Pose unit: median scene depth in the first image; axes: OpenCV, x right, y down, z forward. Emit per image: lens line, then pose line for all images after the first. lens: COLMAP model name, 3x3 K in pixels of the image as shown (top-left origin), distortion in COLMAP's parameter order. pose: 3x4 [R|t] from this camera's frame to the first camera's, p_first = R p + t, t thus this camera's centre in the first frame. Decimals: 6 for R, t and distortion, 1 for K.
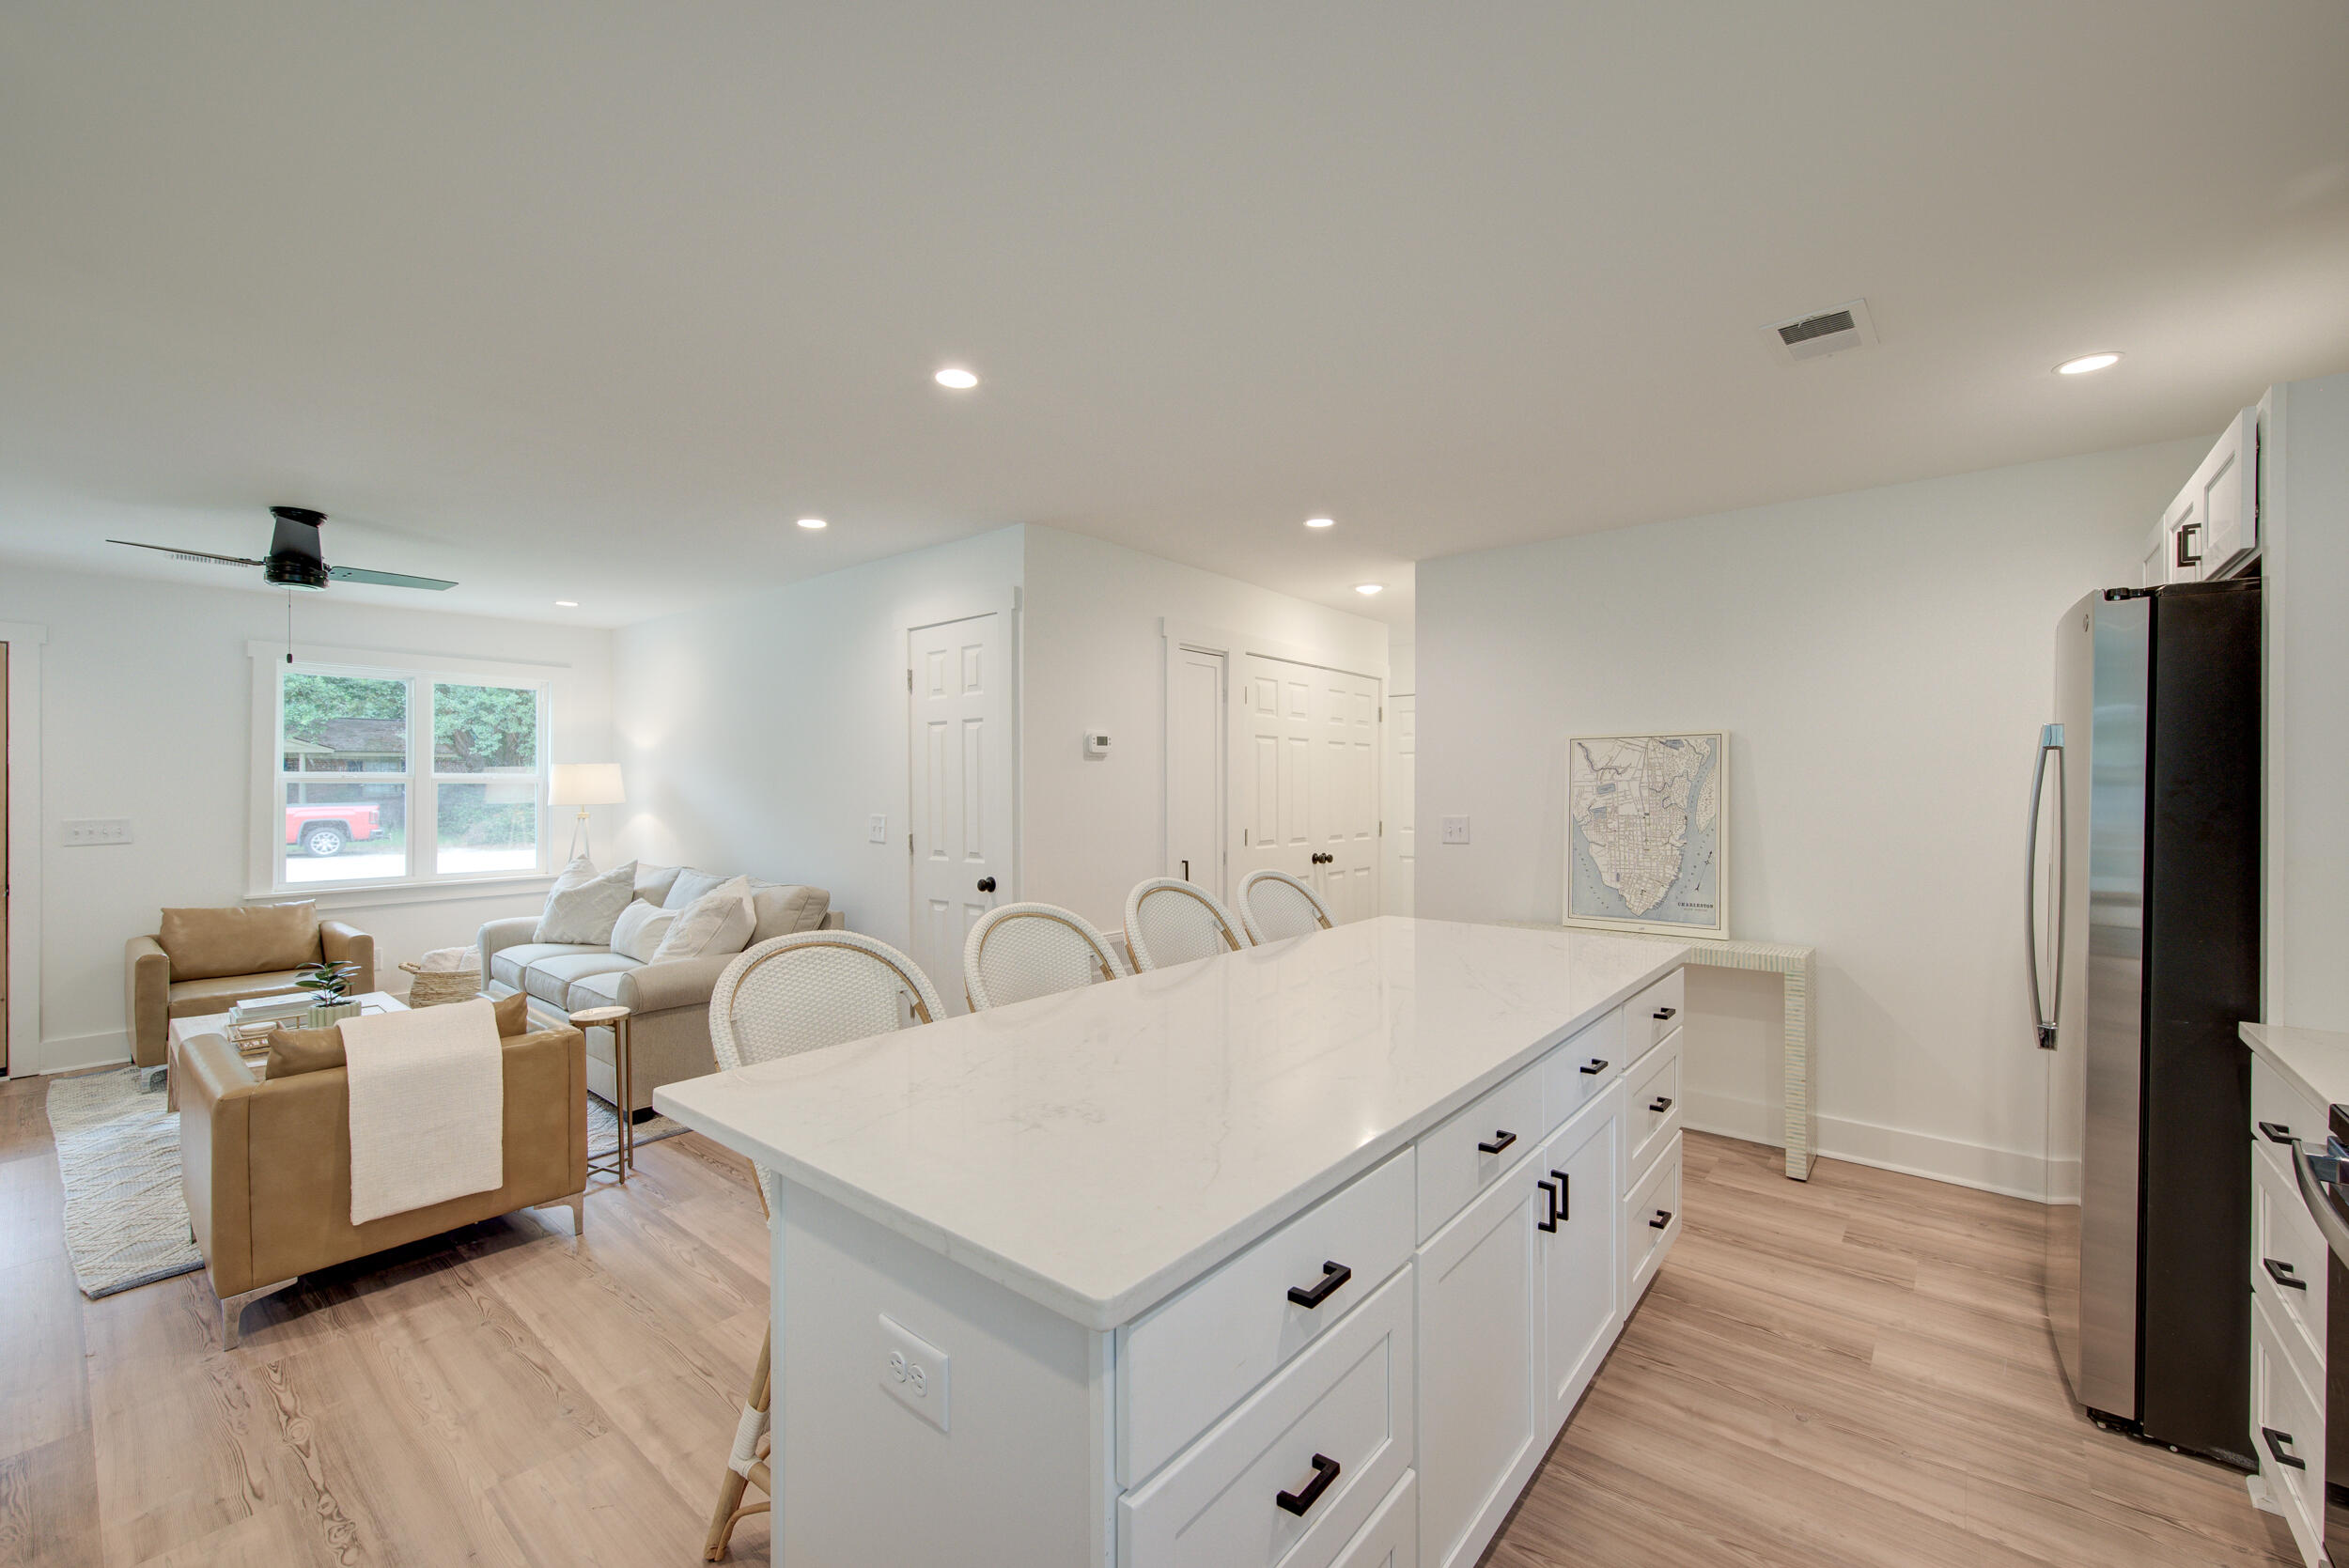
lens RADIAL K [[947.0, 0, 1180.3], [0, 947.0, 782.1], [0, 0, 1]] dist [0.003013, -0.000738]
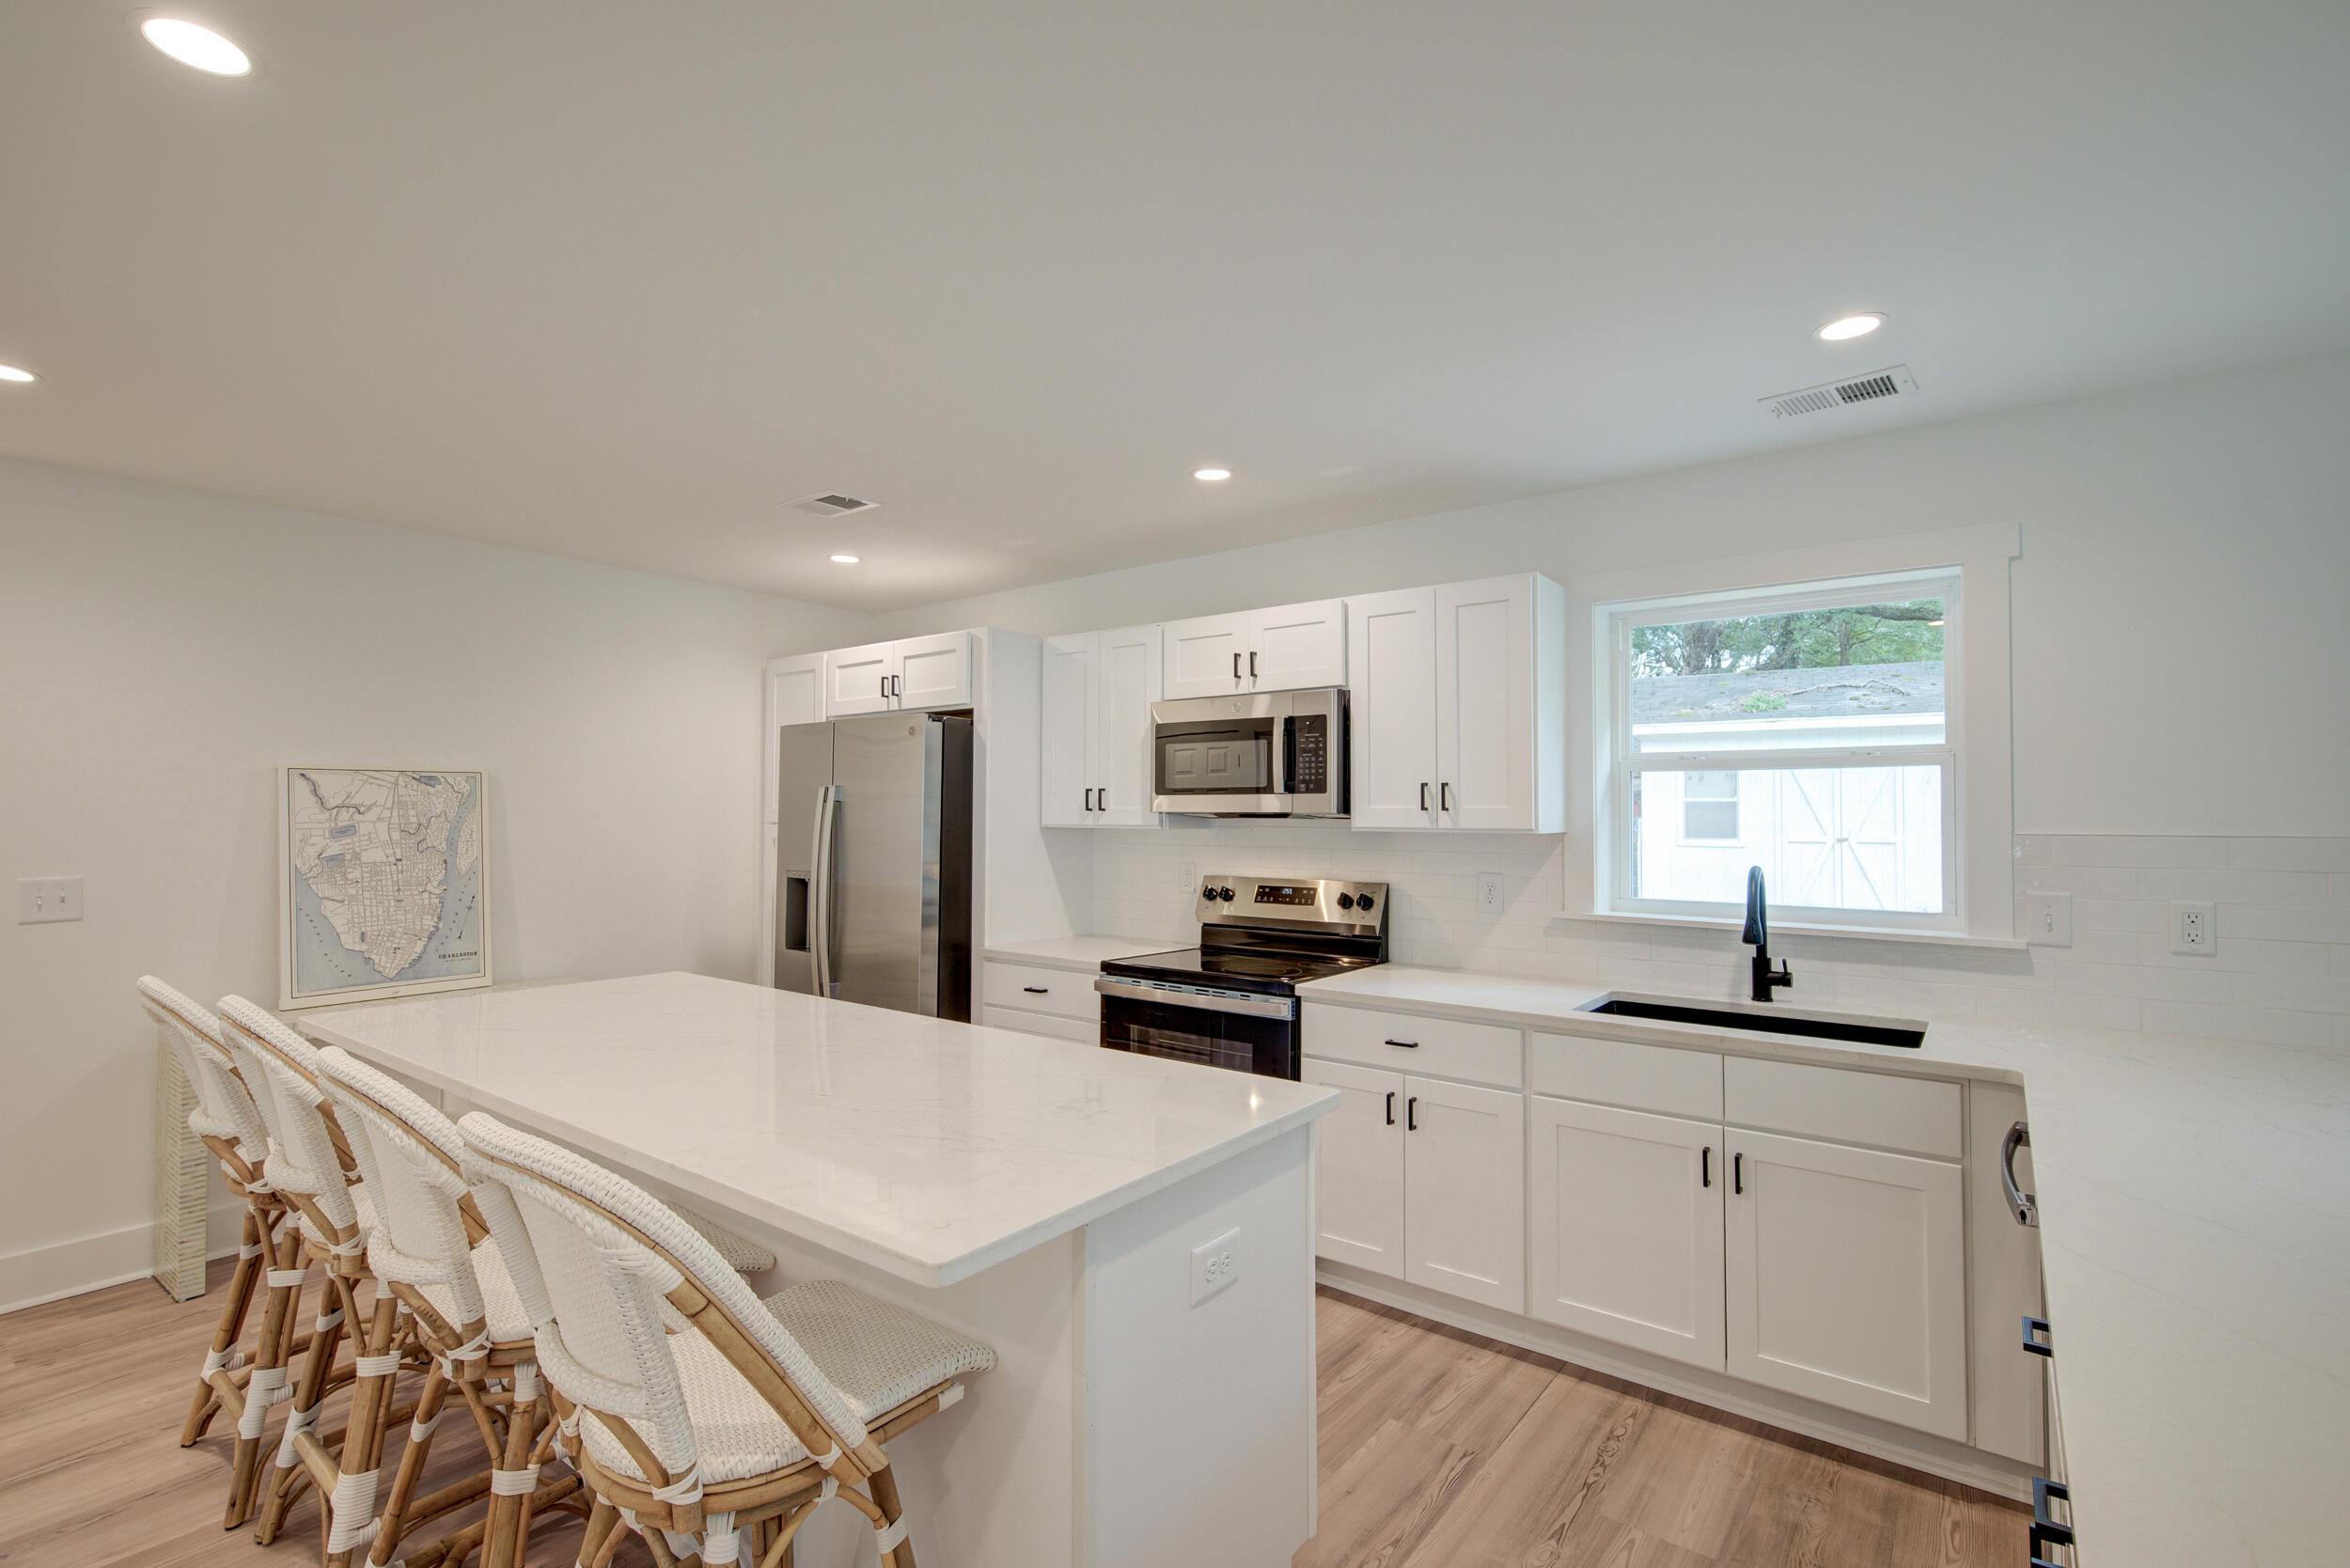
lens RADIAL K [[1065.0, 0, 1193.0], [0, 1065.0, 789.3], [0, 0, 1]] dist [0.001230, 0.000285]
pose [[-0.042923, 0.022385, 0.998828, -0.514221], [-0.004251, 0.999736, -0.022588, -0.011972], [-0.999069, -0.005216, -0.042817, 0.307240]]
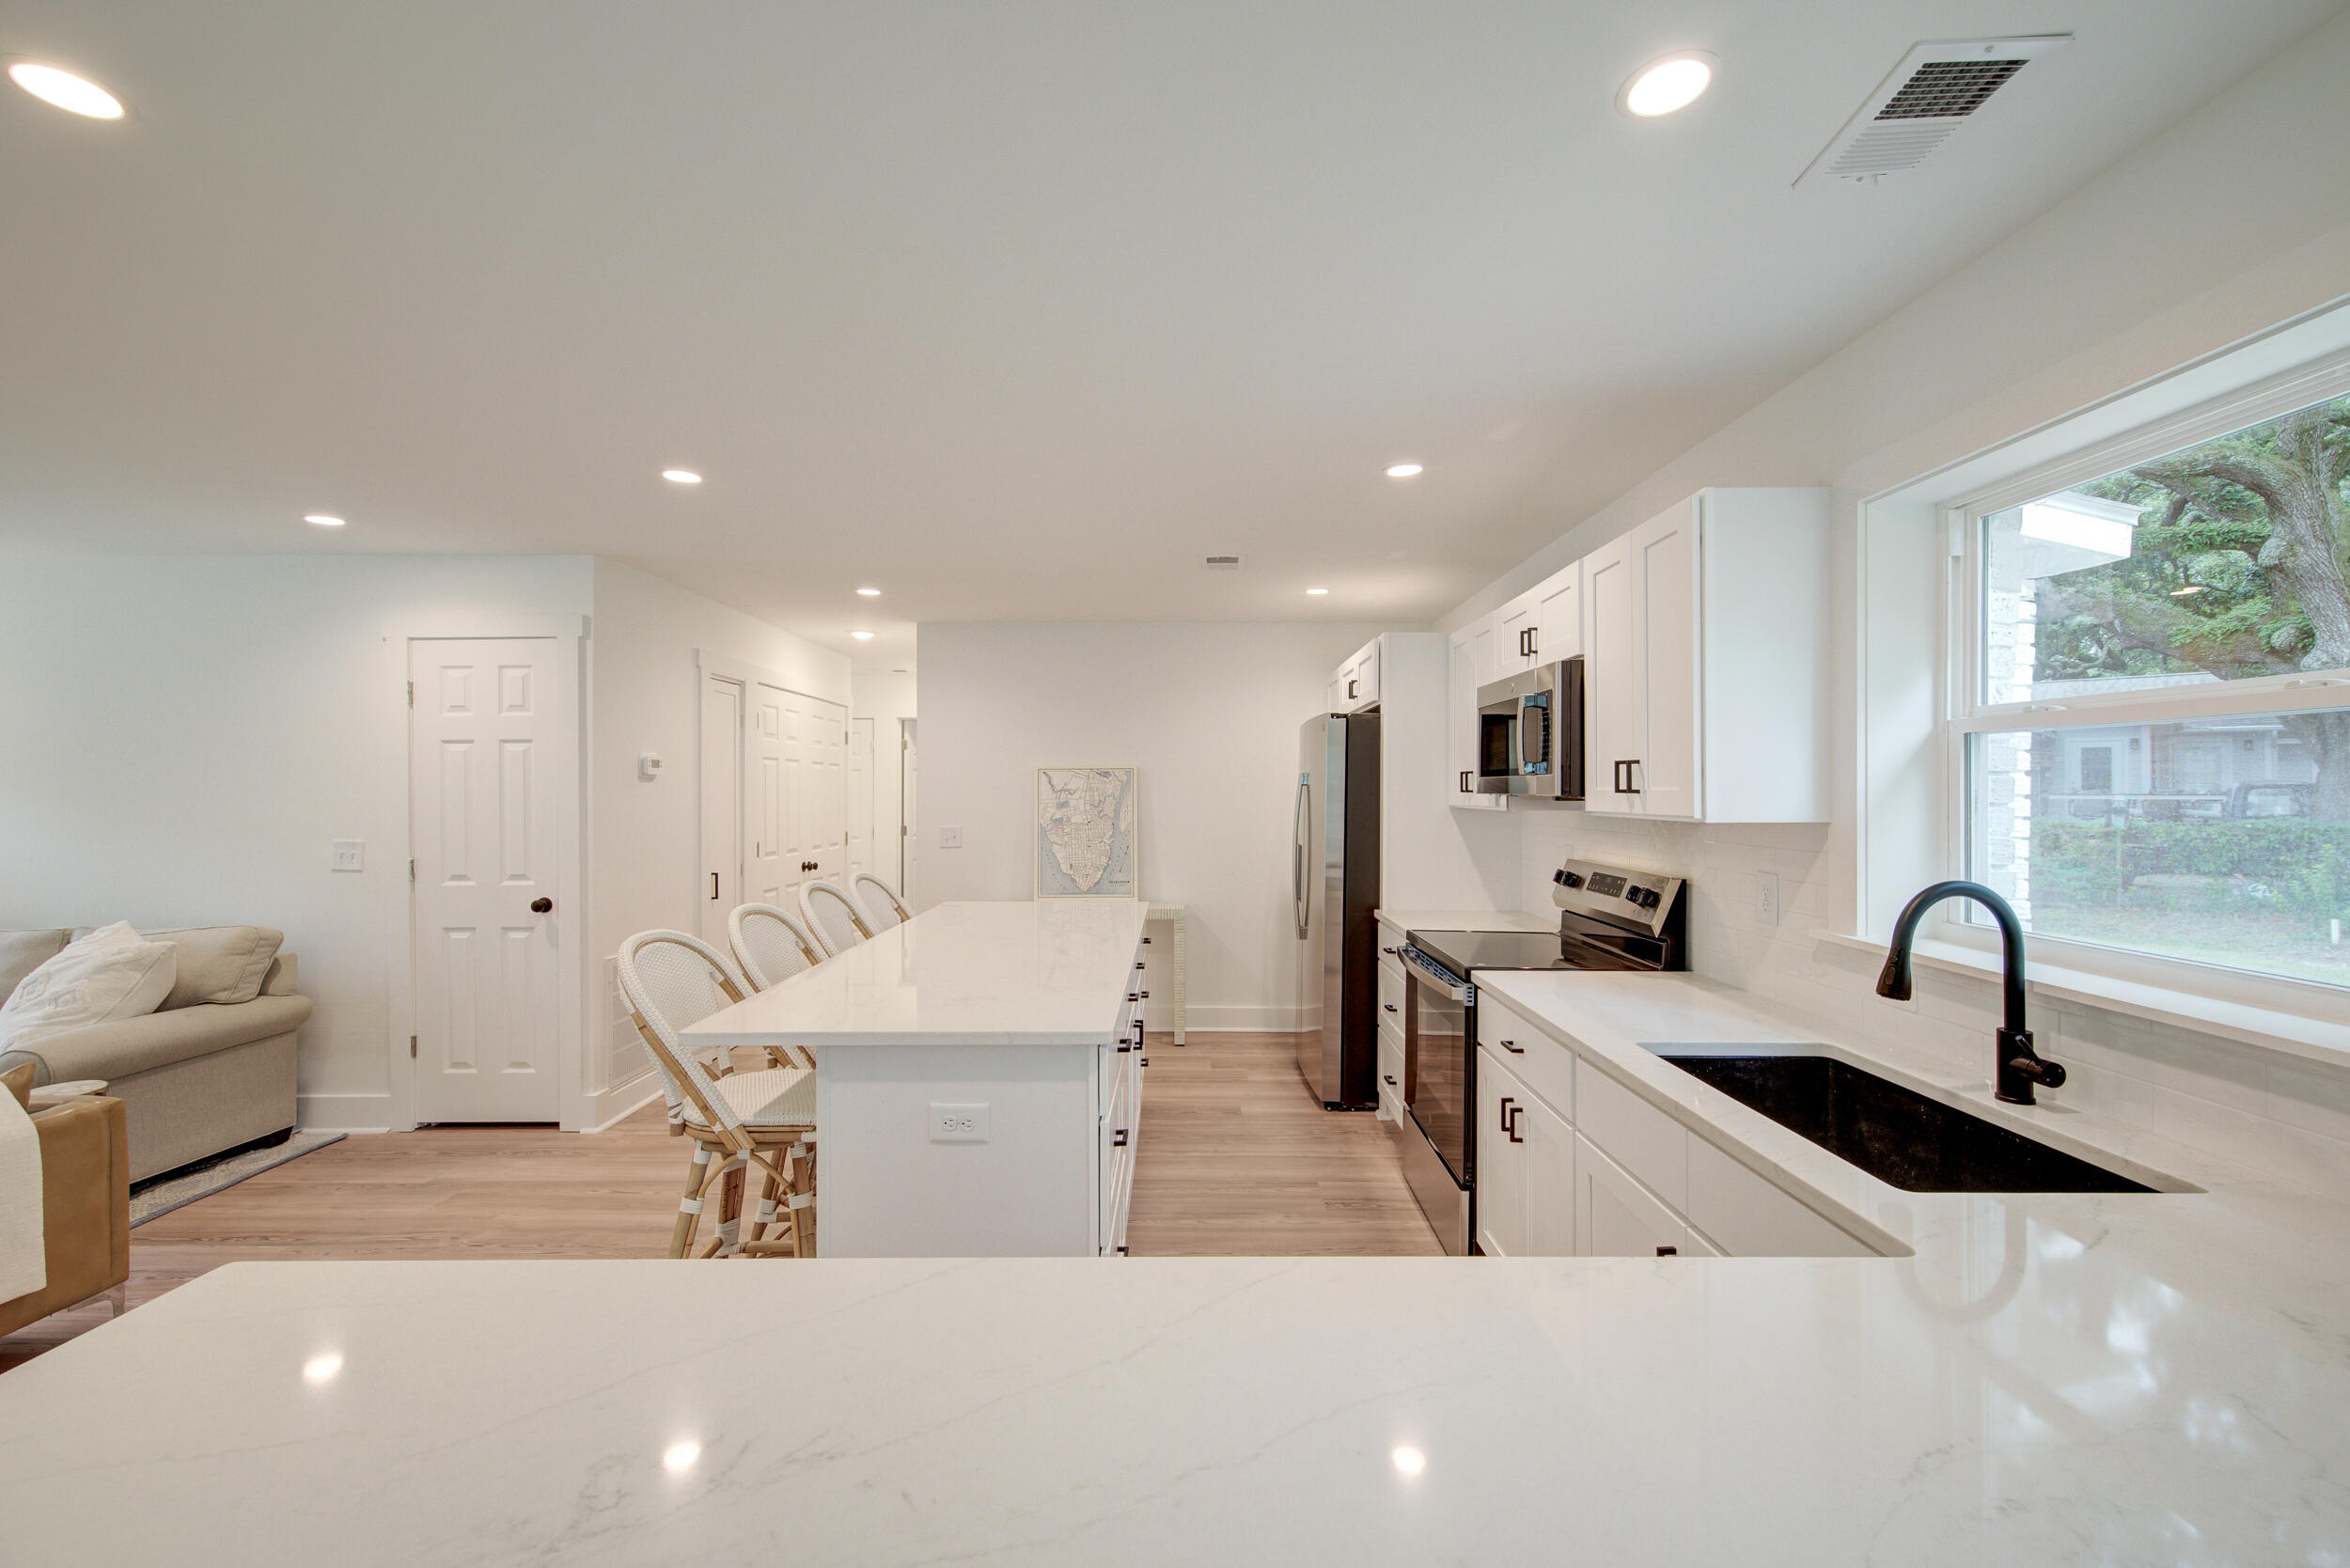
lens RADIAL K [[947.1, 0, 1183.0], [0, 947.1, 788.7], [0, 0, 1]] dist [-0.000952, -0.000372]
pose [[0.771383, 0.001635, 0.636369, -0.321088], [-0.002185, 0.999998, 0.000079, -0.017791], [-0.636368, -0.001451, 0.771384, -0.215580]]
